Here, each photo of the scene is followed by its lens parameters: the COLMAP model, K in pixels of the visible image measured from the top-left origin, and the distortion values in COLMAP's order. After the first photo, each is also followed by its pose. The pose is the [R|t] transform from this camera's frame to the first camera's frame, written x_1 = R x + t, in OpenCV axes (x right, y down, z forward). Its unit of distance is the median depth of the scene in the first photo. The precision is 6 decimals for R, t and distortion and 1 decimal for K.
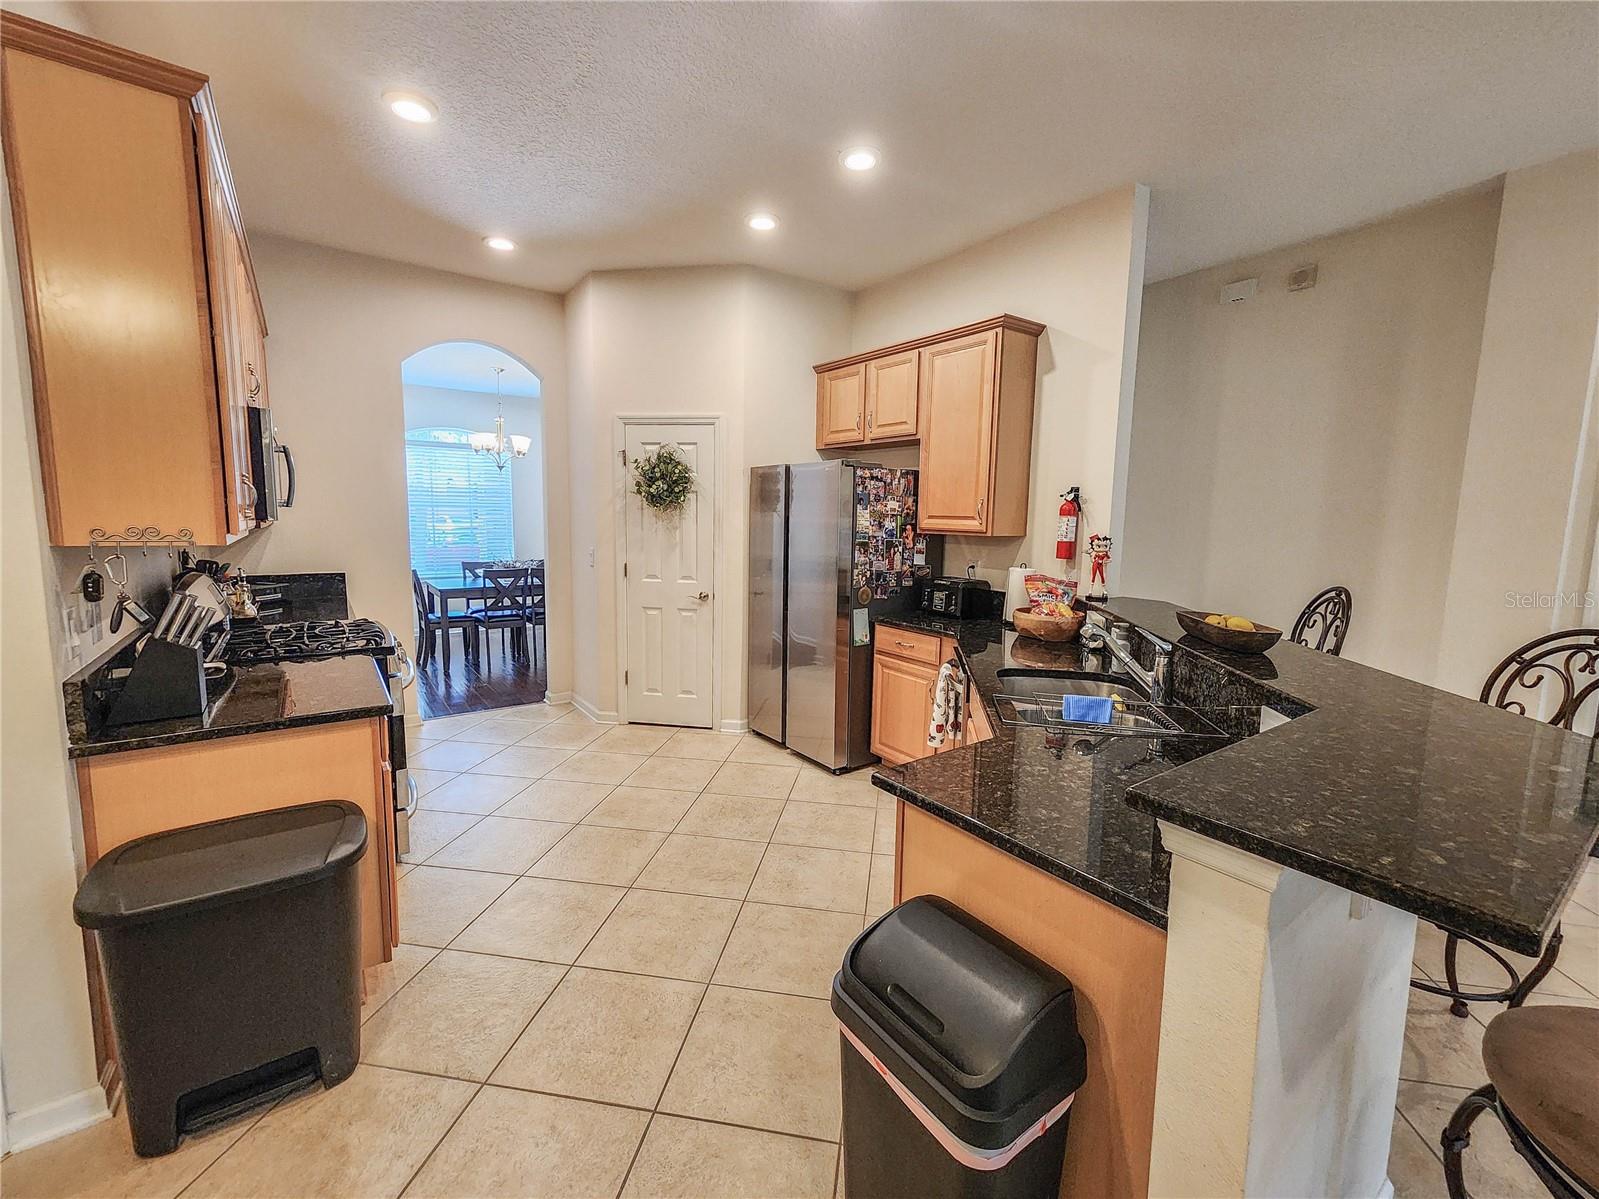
lens RADIAL K [[668.6, 0, 796.6], [0, 668.6, 594.2], [0, 0, 1]] dist [0.007804, -0.000005]
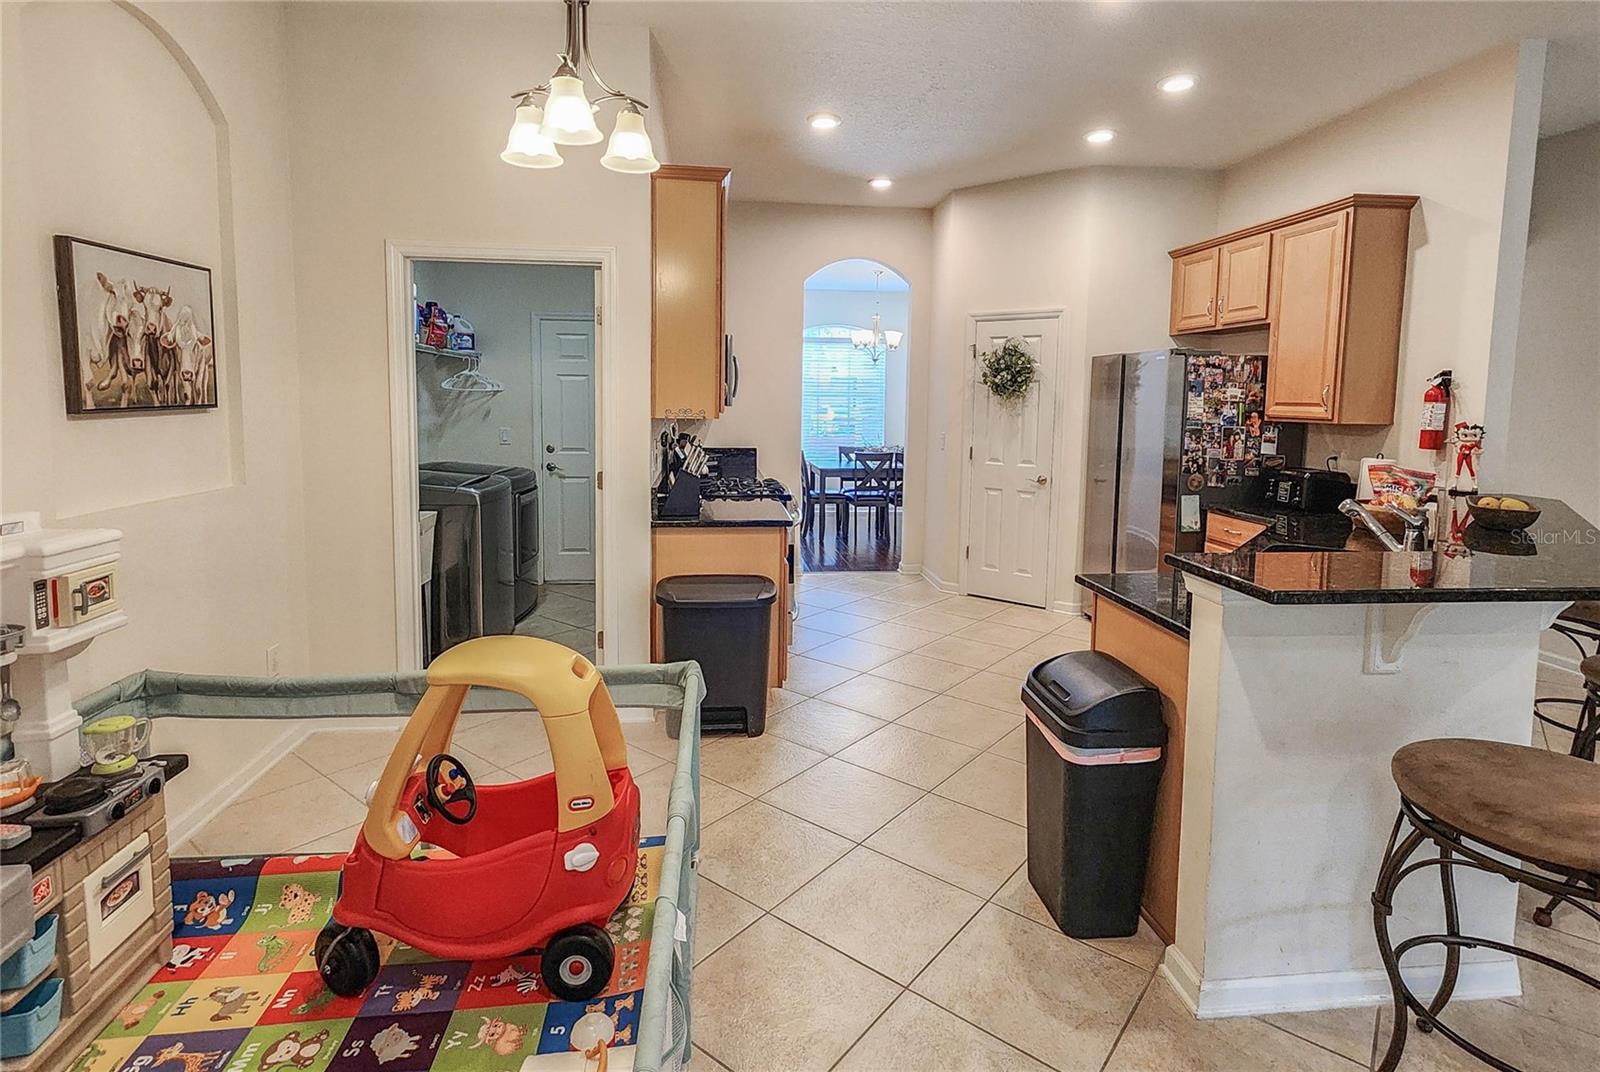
lens RADIAL K [[800.5, 0, 800.1], [0, 800.5, 467.7], [0, 0, 1]] dist [0.002810, 0.000329]
pose [[0.870638, 0.037391, -0.490502, 0.167452], [-0.056946, 0.998064, -0.024997, 0.042333], [0.488618, 0.049695, 0.871082, -0.321570]]
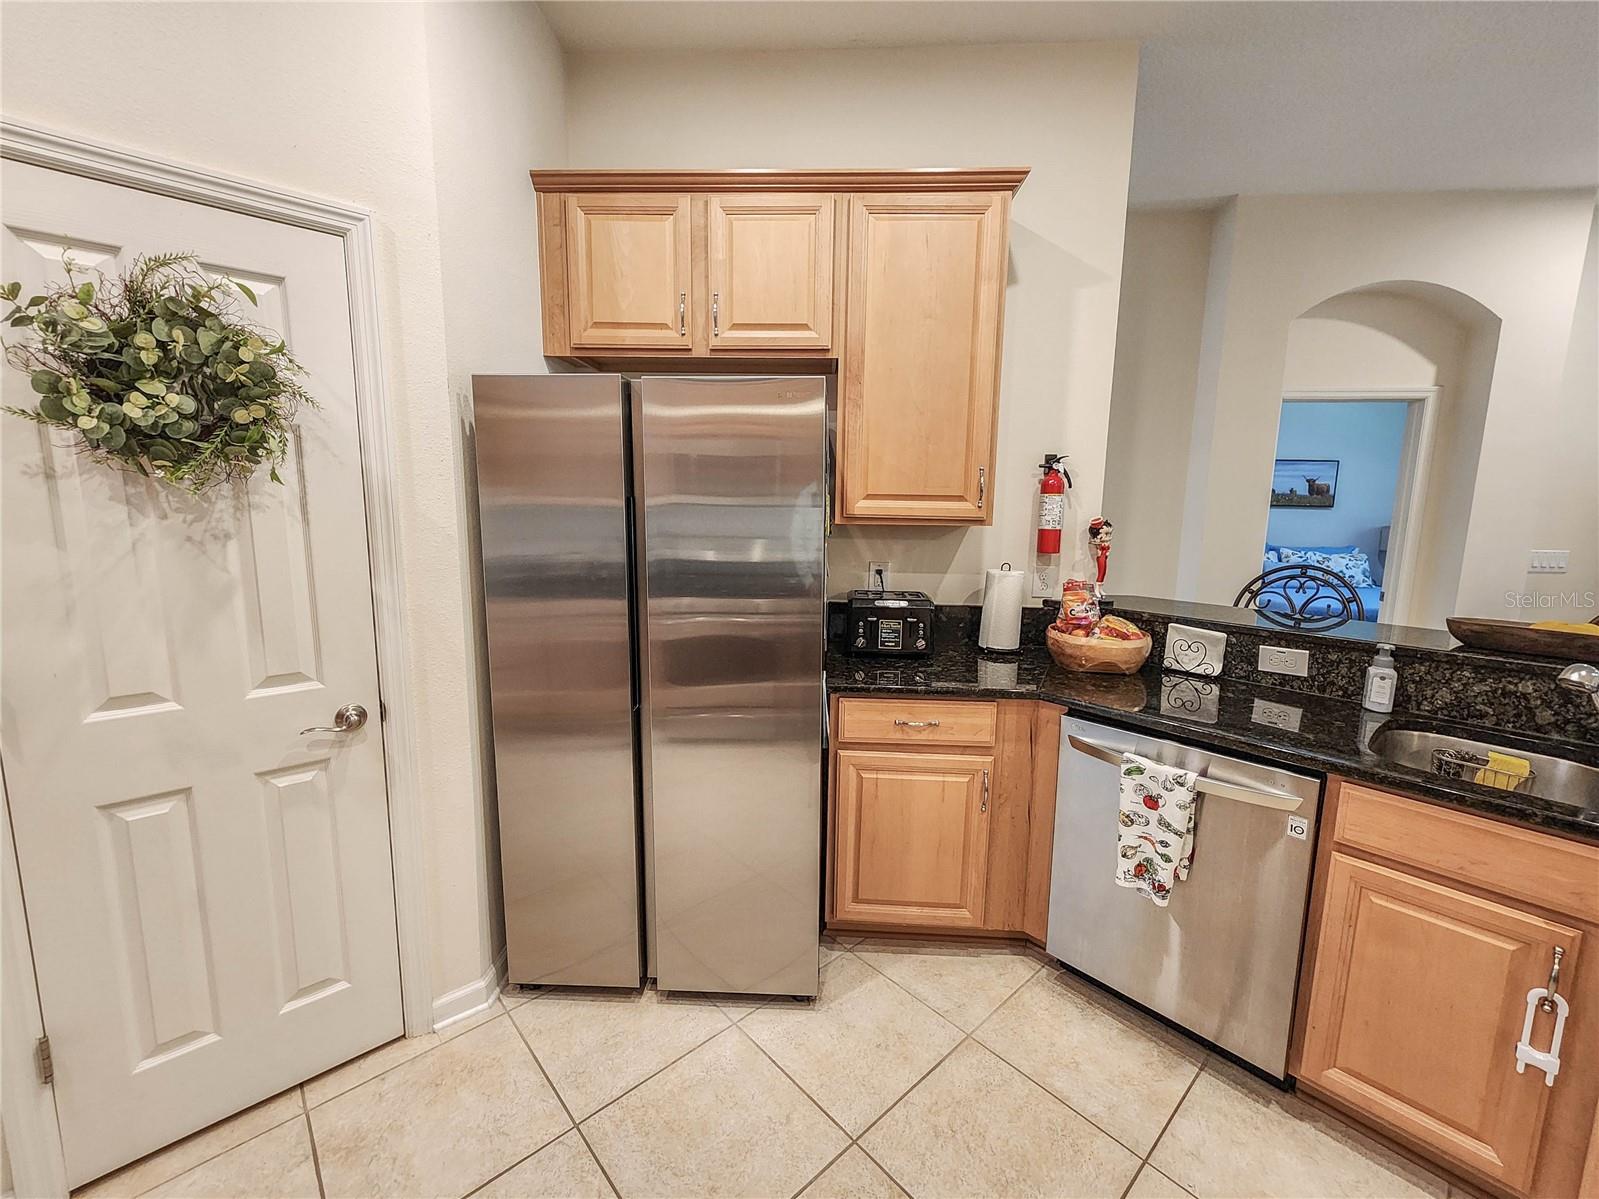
lens RADIAL K [[668.6, 0, 796.6], [0, 668.6, 594.2], [0, 0, 1]] dist [0.007804, -0.000005]
pose [[0.620531, -0.124389, 0.774253, -0.302326], [0.089978, 0.992112, 0.087276, -0.085409], [-0.779002, 0.015508, 0.626829, 0.664015]]
